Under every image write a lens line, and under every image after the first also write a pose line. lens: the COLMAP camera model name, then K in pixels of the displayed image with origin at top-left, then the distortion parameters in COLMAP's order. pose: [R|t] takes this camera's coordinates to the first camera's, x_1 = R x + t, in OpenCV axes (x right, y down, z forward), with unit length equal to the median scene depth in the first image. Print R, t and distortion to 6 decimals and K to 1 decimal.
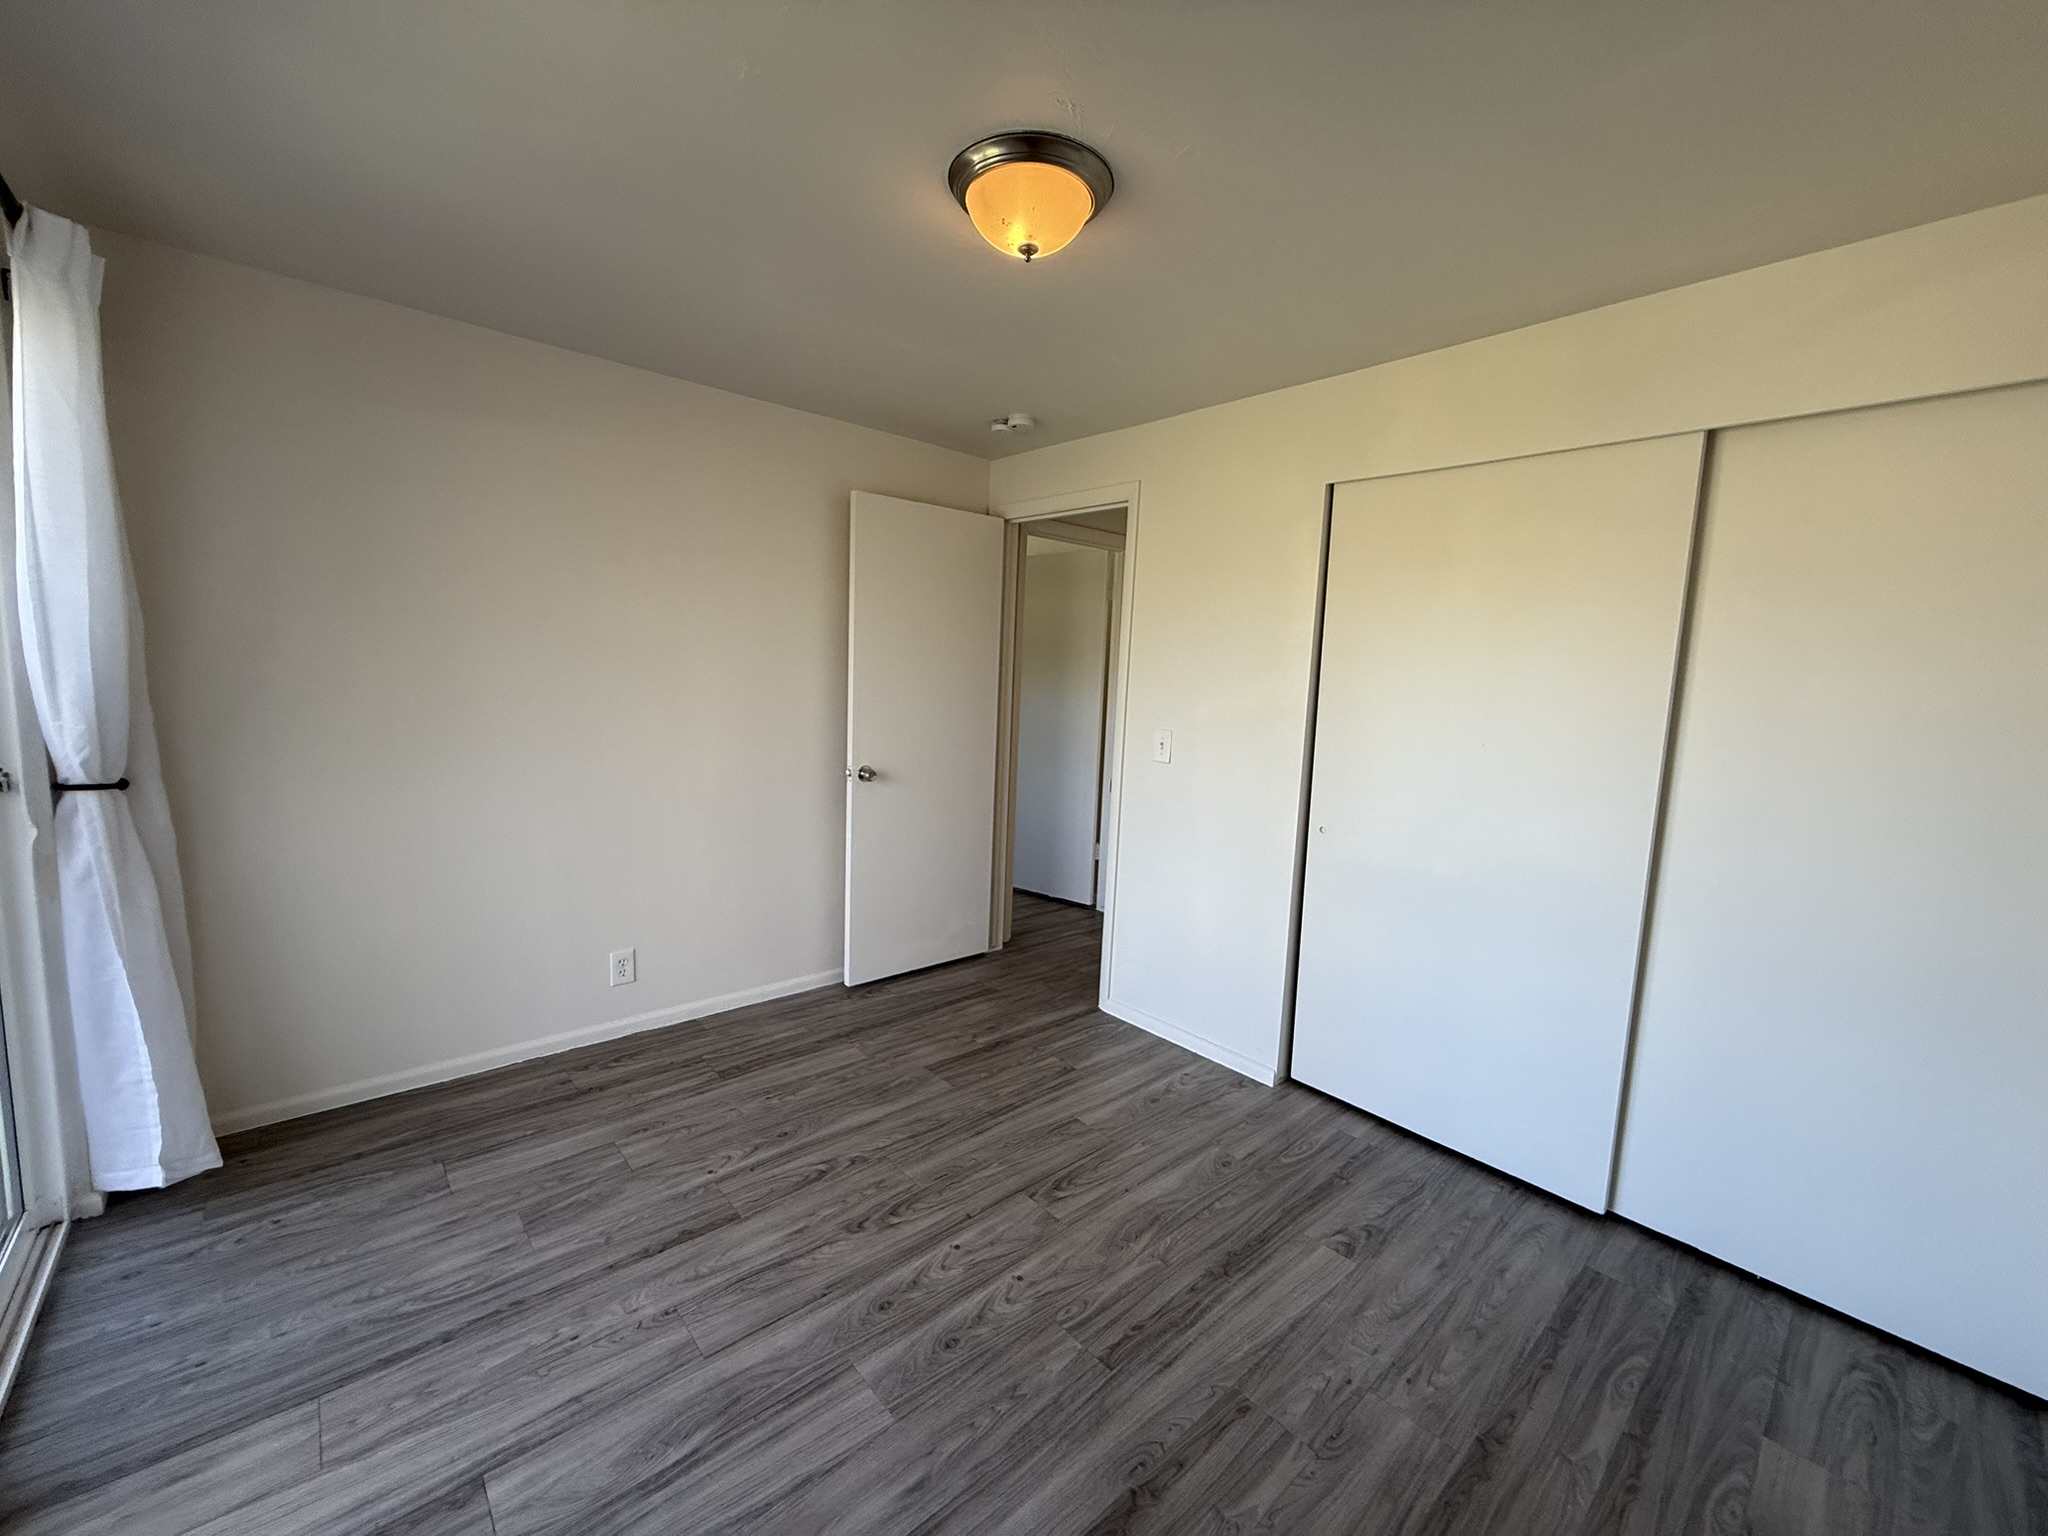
lens RADIAL K [[825.9, 0, 1026.1], [0, 825.9, 768.2], [0, 0, 1]] dist [0.000479, 0.000088]
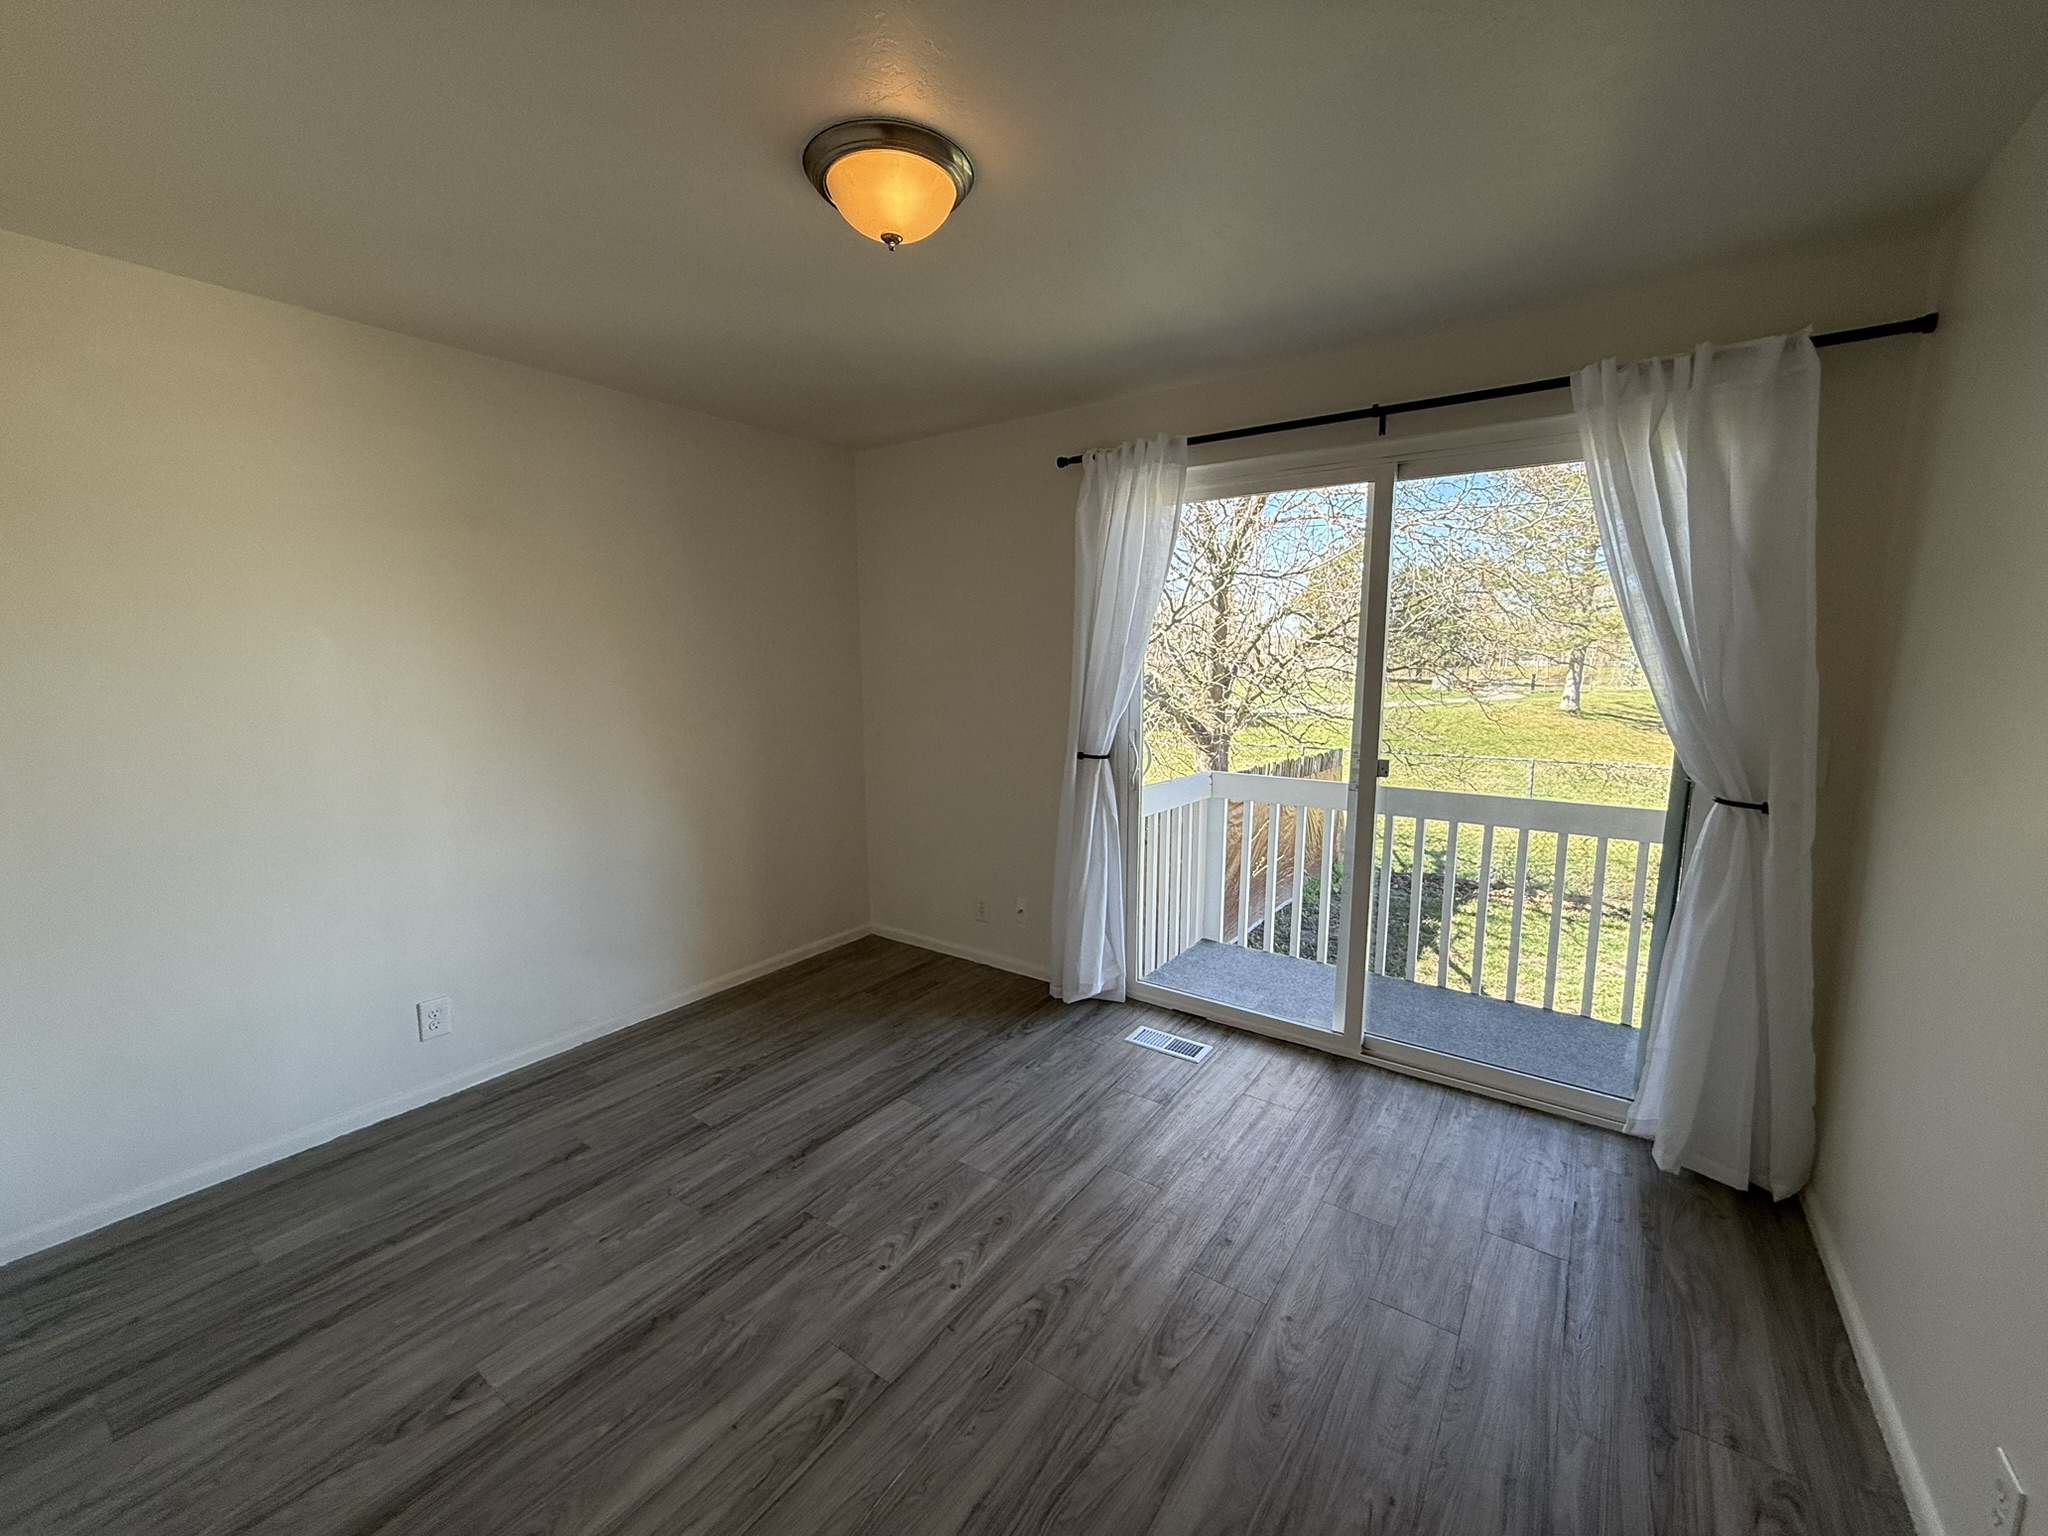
lens RADIAL K [[825.9, 0, 1021.4], [0, 825.9, 765.6], [0, 0, 1]] dist [0.000479, 0.000088]
pose [[-0.976335, -0.006875, -0.216156, 0.048377], [-0.062058, 0.966367, 0.249567, -0.232741], [0.207170, 0.257075, -0.943924, 1.783490]]
